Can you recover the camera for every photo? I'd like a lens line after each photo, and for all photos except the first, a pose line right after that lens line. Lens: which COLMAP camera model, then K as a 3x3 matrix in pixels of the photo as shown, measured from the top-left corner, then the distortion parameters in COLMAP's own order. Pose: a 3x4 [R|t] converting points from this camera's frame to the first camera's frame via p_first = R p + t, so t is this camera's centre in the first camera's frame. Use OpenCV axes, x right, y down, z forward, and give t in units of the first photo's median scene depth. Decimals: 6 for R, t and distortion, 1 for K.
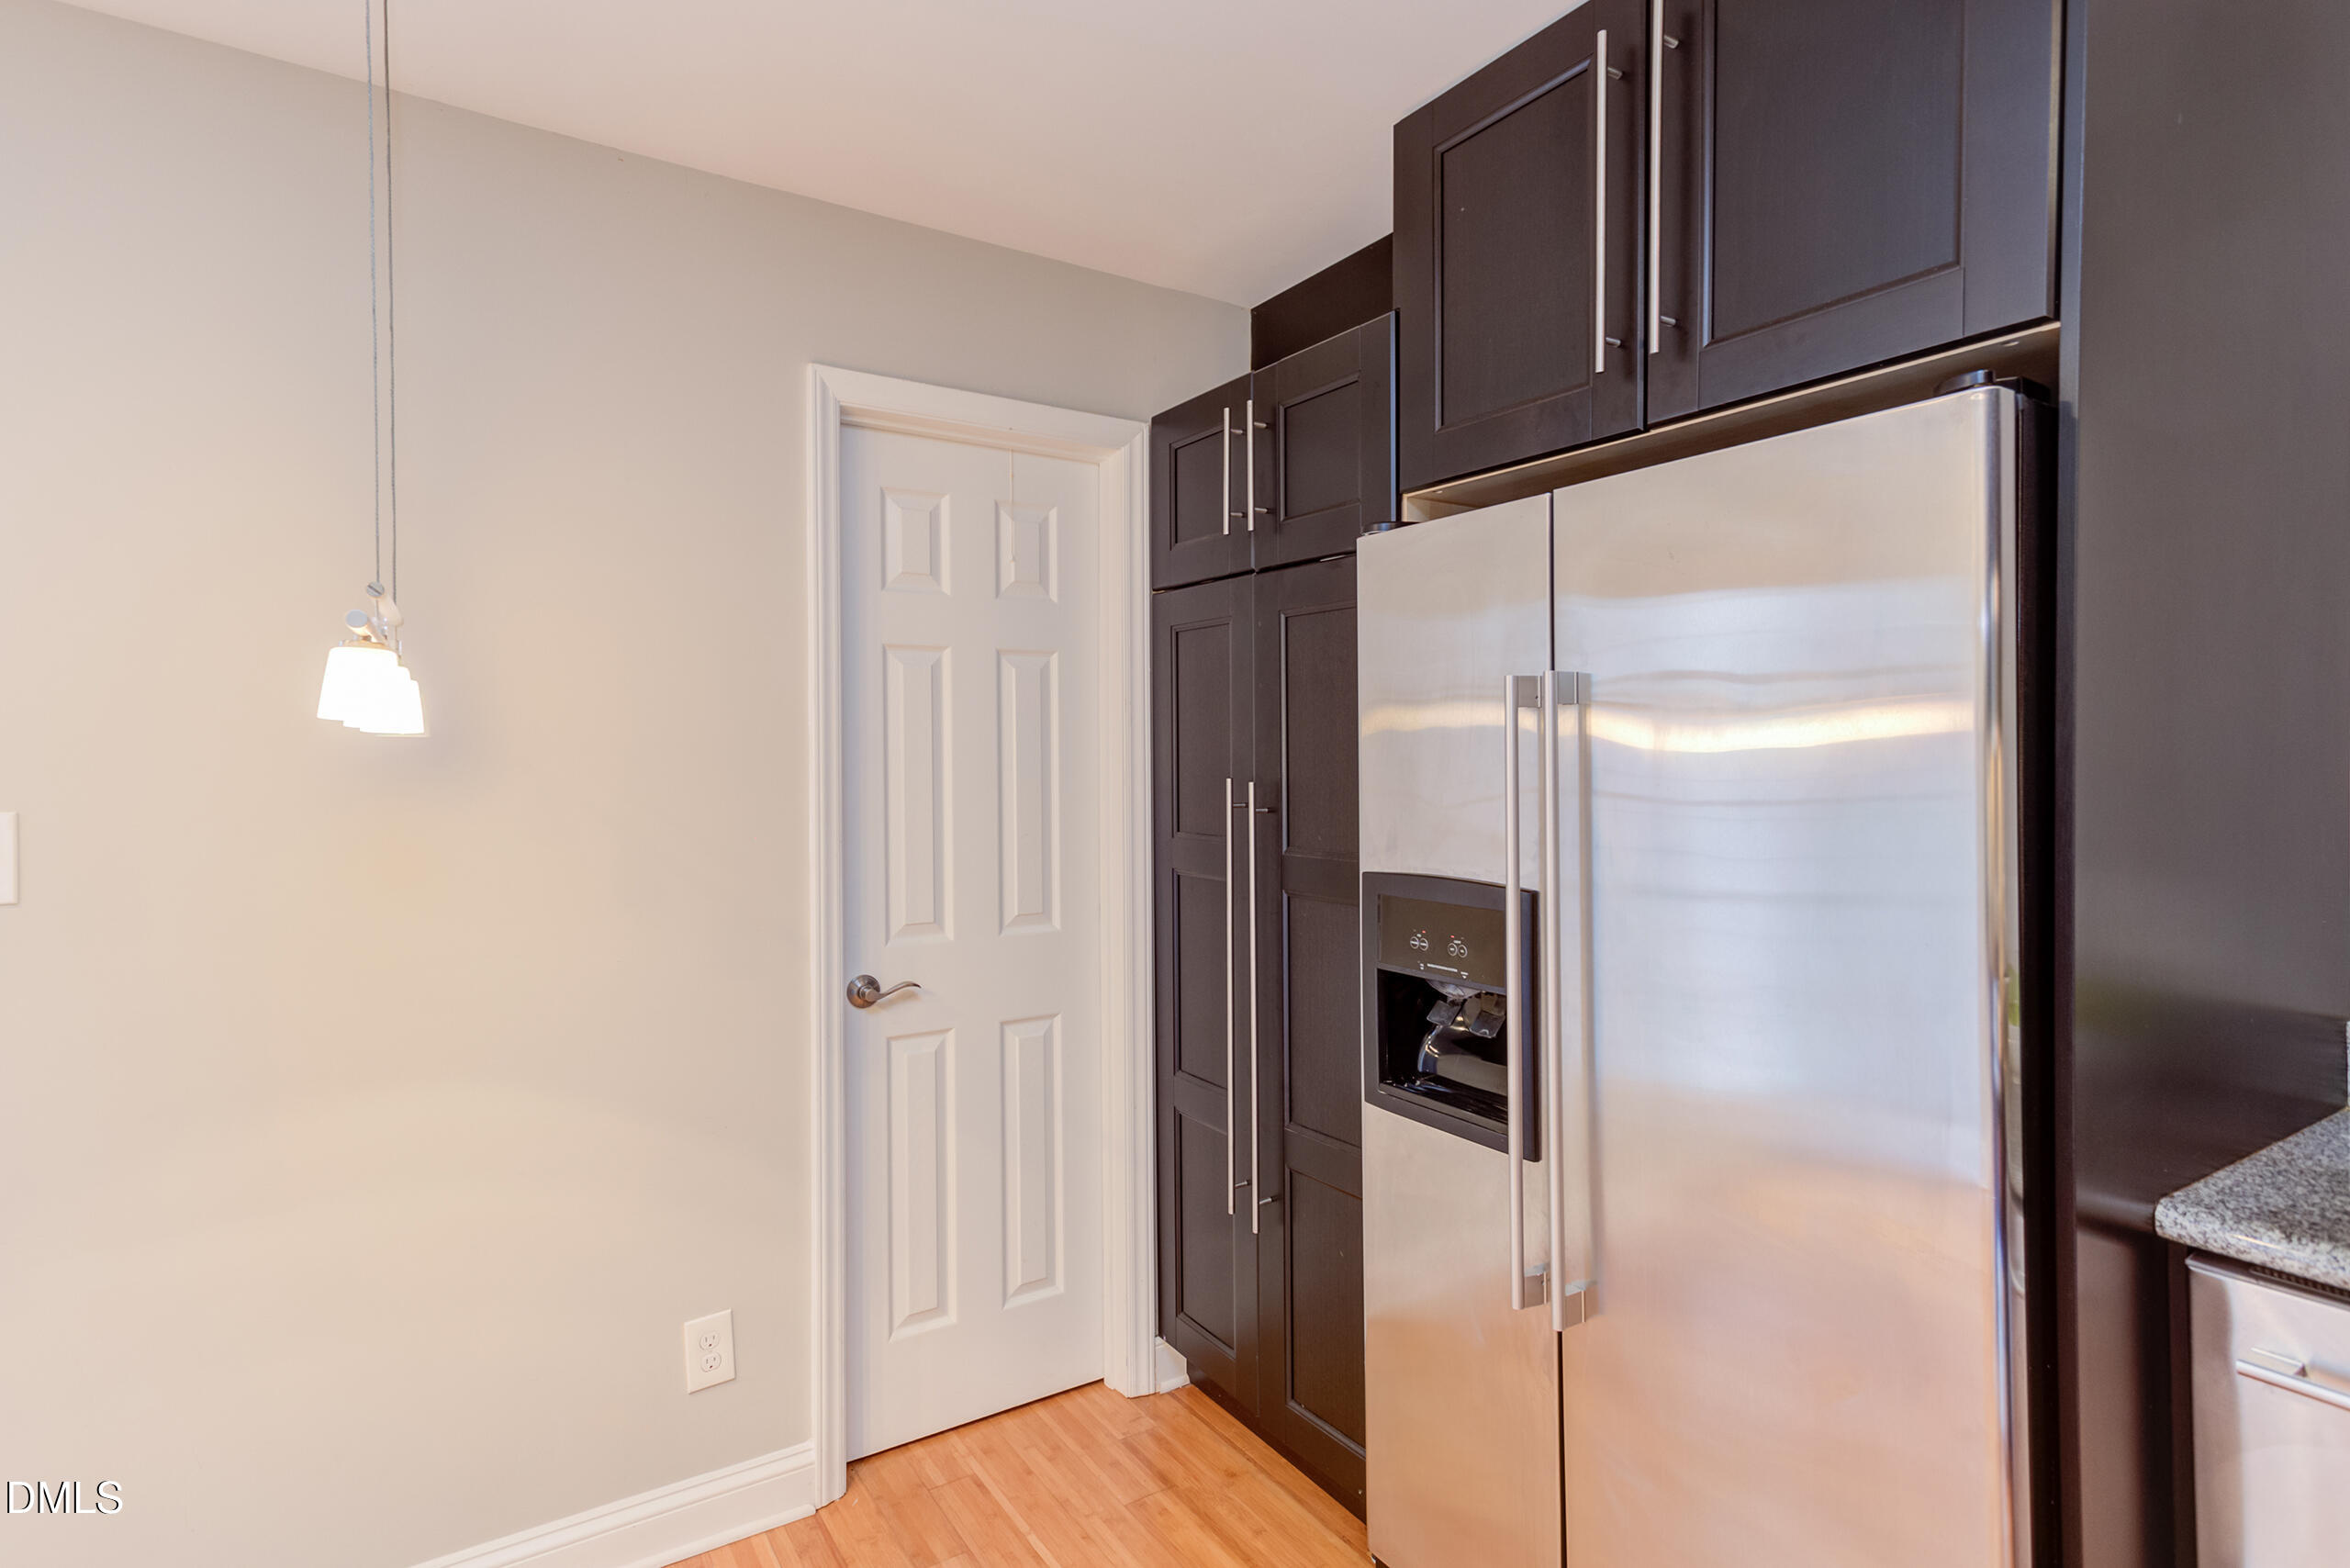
lens RADIAL K [[1182.1, 0, 1165.3], [0, 1182.1, 762.1], [0, 0, 1]] dist [0.011315, 0.009430]
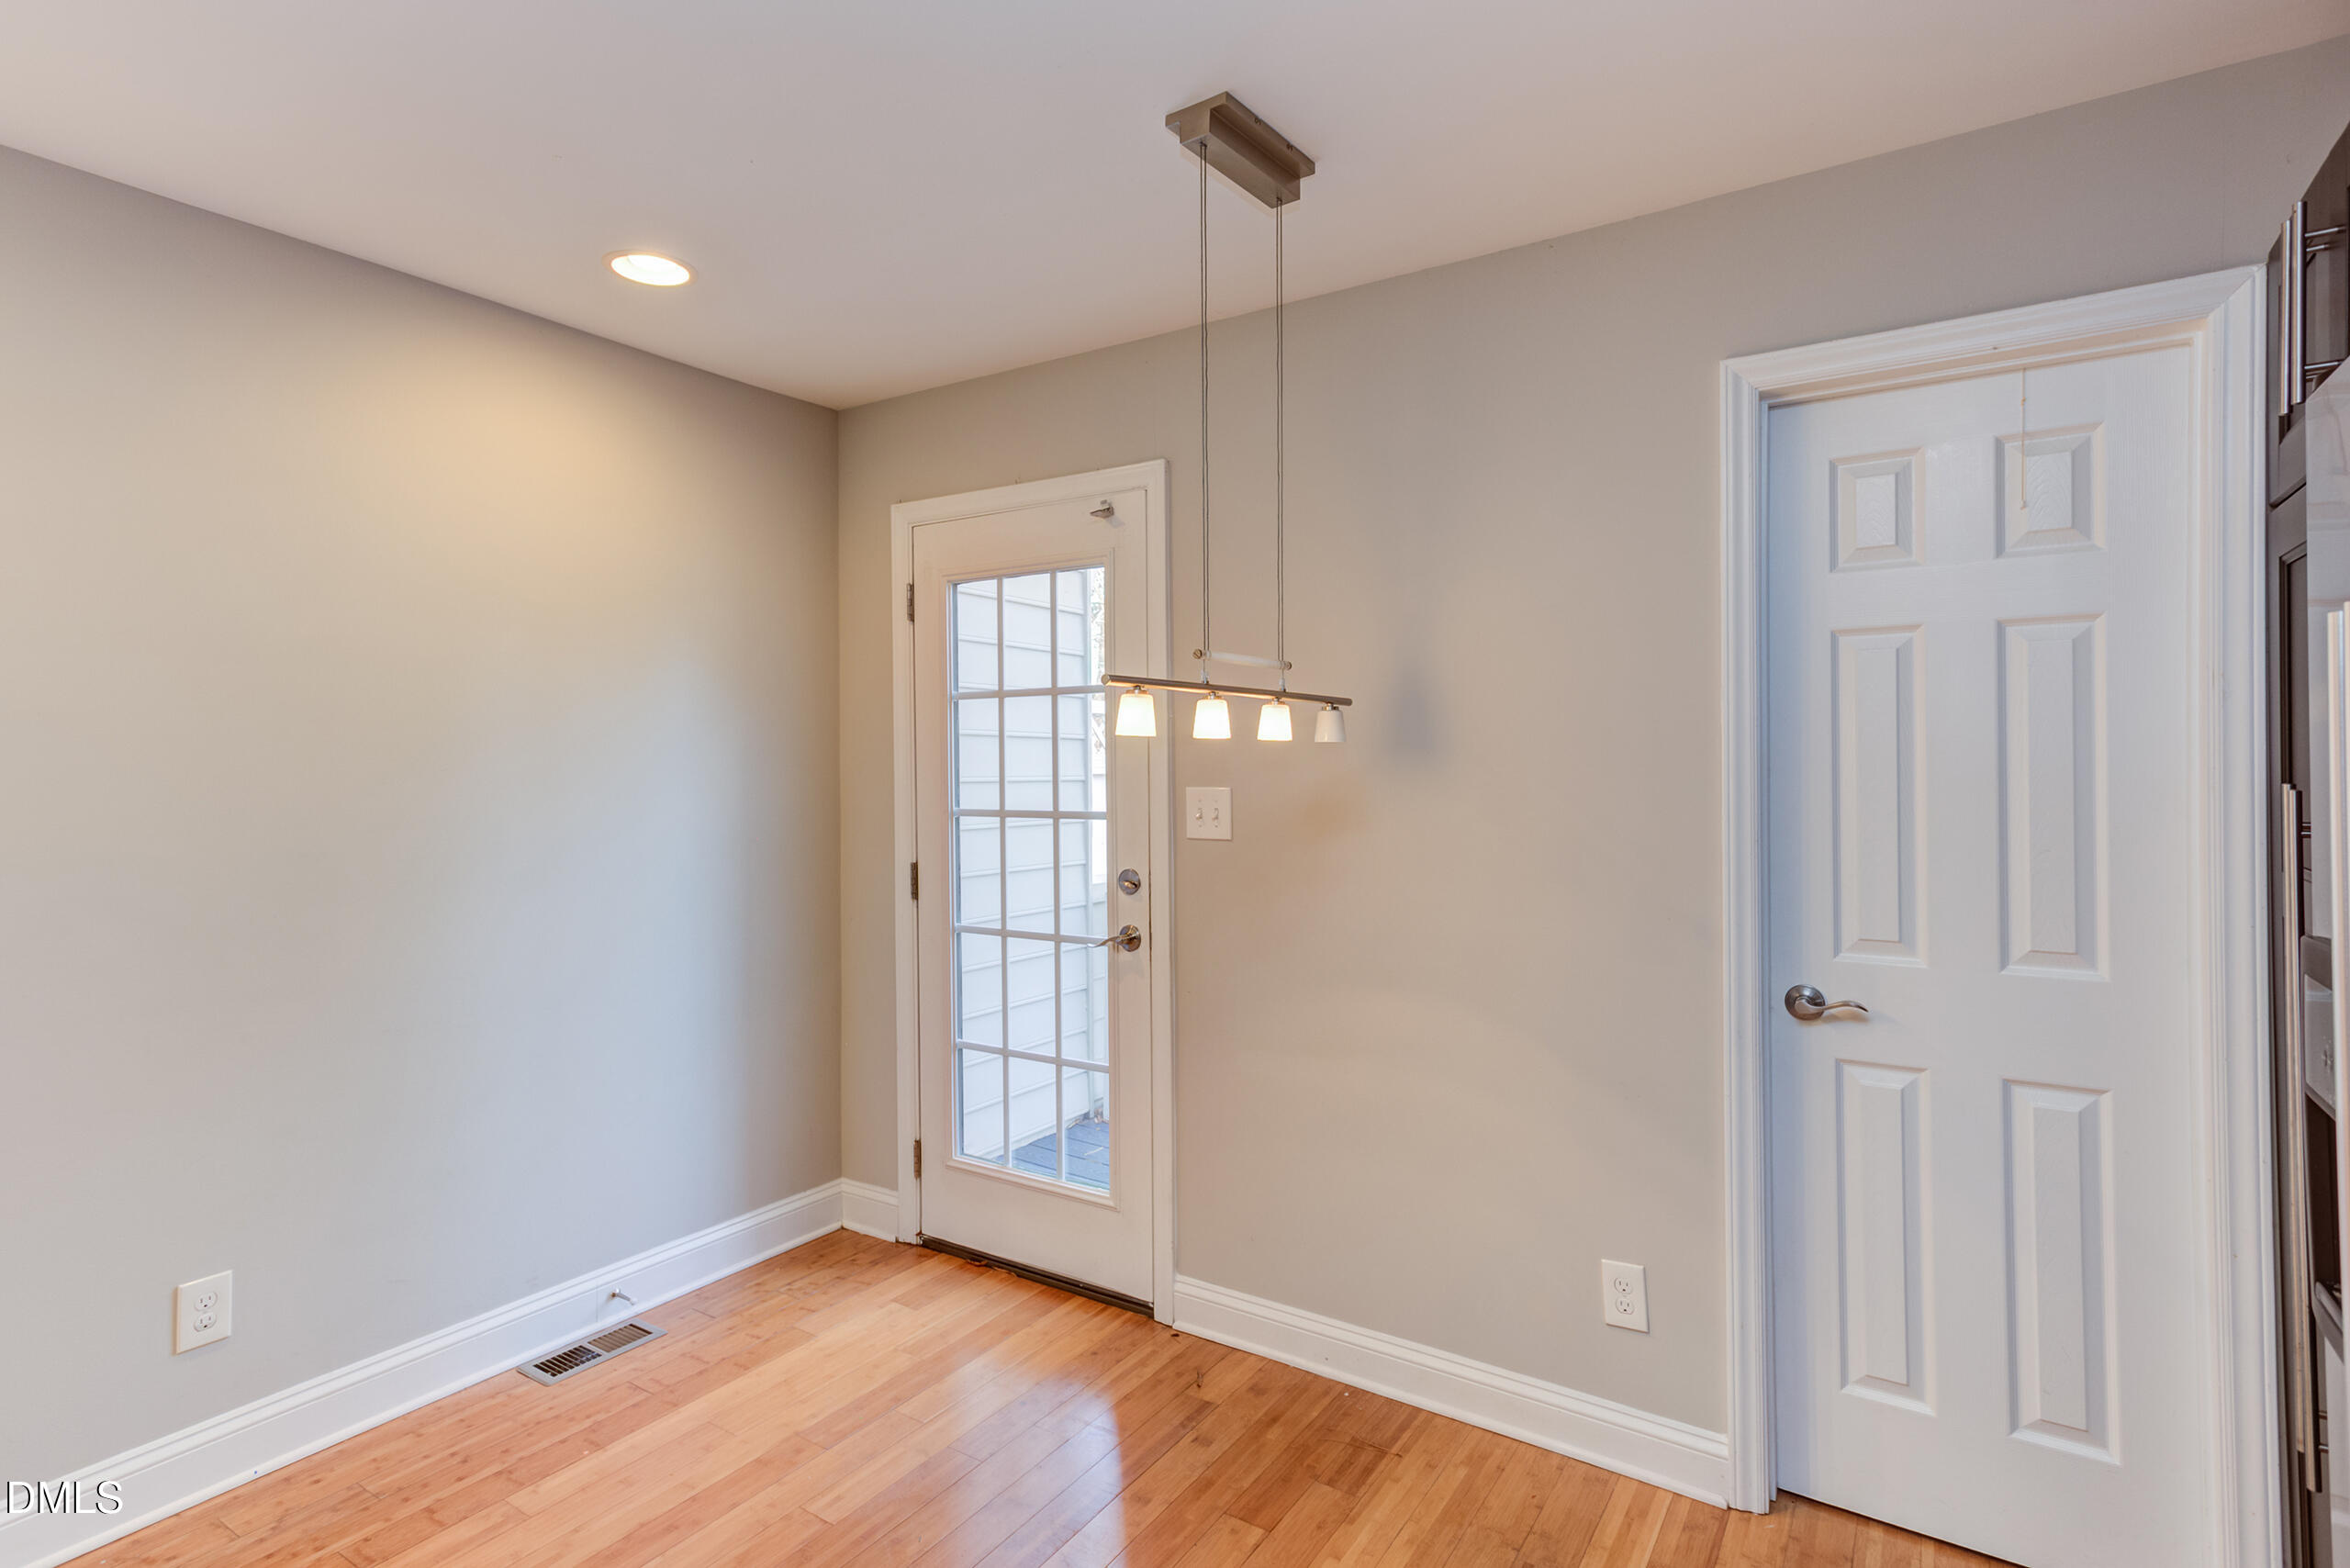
lens RADIAL K [[1182.1, 0, 1165.3], [0, 1182.1, 762.1], [0, 0, 1]] dist [0.011315, 0.009430]
pose [[0.408542, 0.002984, -0.912735, 0.396788], [-0.001451, 0.999996, 0.002620, 0.000873], [0.912738, 0.000254, 0.408544, 0.148404]]
